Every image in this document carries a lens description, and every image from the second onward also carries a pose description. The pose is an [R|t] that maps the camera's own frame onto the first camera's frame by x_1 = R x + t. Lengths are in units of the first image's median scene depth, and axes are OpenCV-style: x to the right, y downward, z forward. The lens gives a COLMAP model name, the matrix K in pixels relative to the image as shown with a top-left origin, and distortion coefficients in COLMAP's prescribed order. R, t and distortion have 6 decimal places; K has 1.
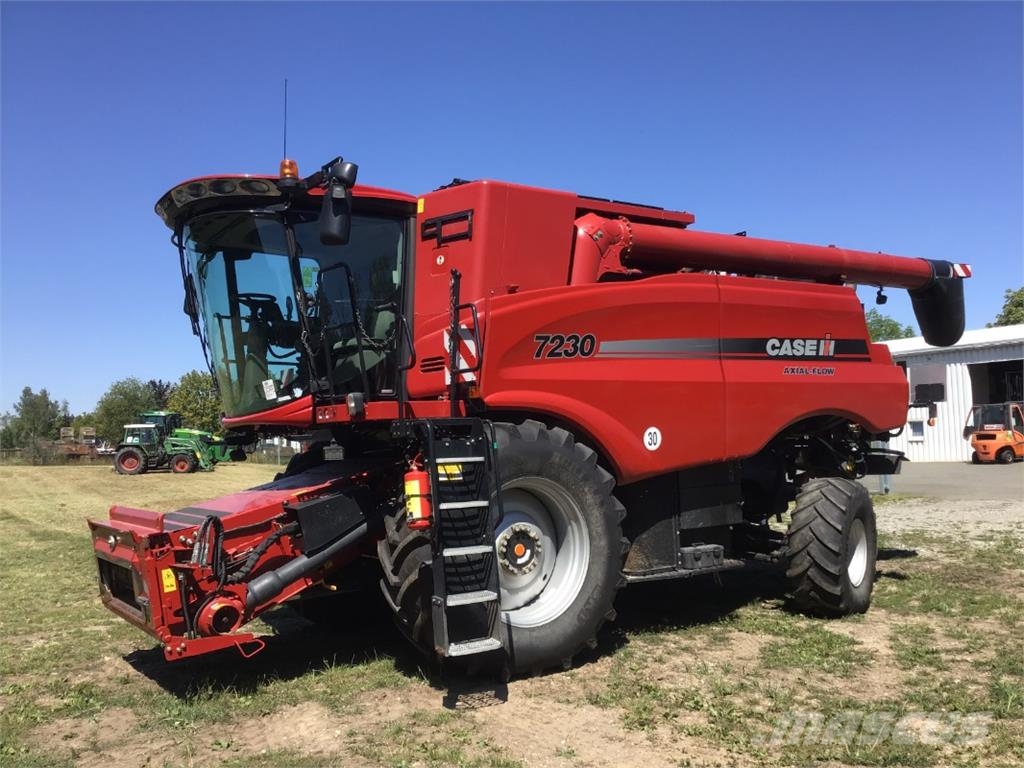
lens RADIAL K [[906.7, 0, 522.8], [0, 906.7, 387.6], [0, 0, 1]] dist [0.078431, -0.082016]
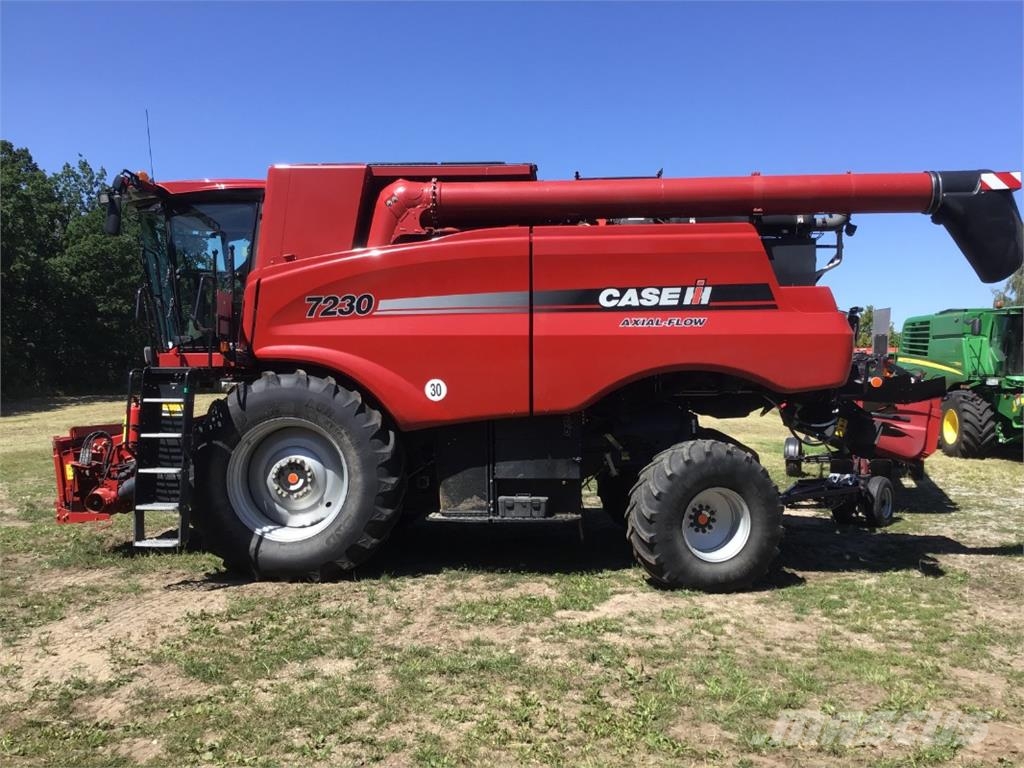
lens RADIAL K [[906.7, 0, 522.8], [0, 906.7, 387.6], [0, 0, 1]] dist [0.078431, -0.082016]
pose [[0.794440, 0.035676, -0.606294, 0.845711], [0.006409, 0.997725, 0.067107, -0.016713], [0.607309, -0.057198, 0.792404, 0.212697]]
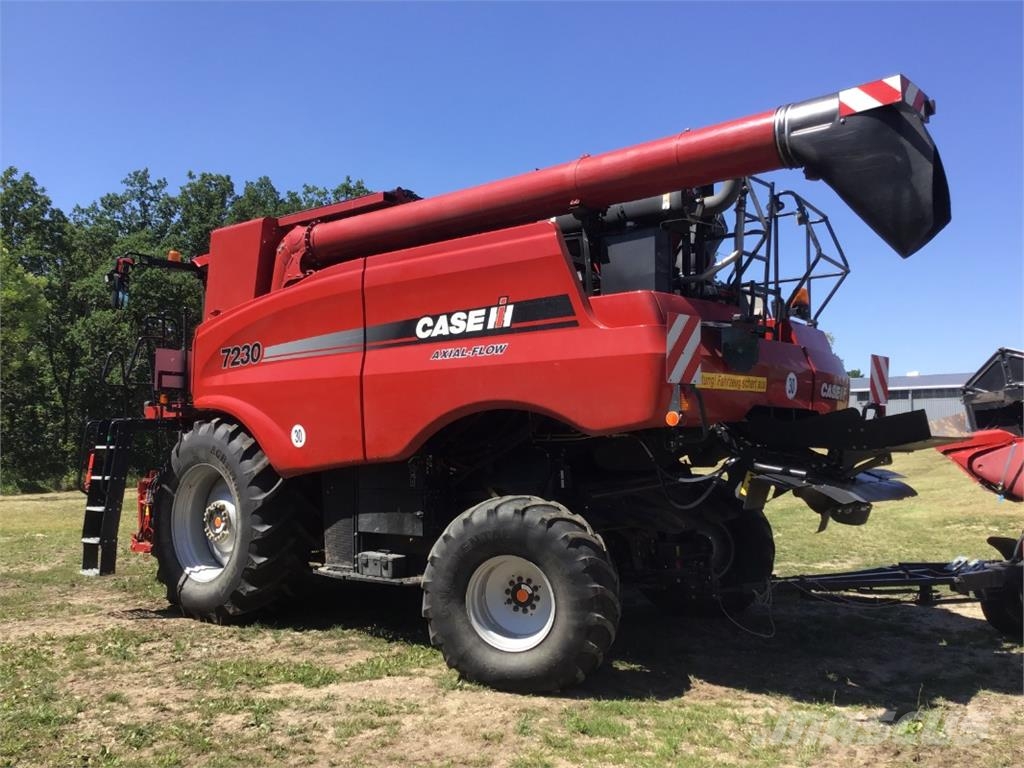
lens RADIAL K [[906.7, 0, 522.8], [0, 906.7, 387.6], [0, 0, 1]] dist [0.078431, -0.082016]
pose [[0.292349, -0.022077, -0.956057, 1.175987], [0.053409, 0.998550, -0.006727, 0.021288], [0.954819, -0.049095, 0.293104, 0.917331]]
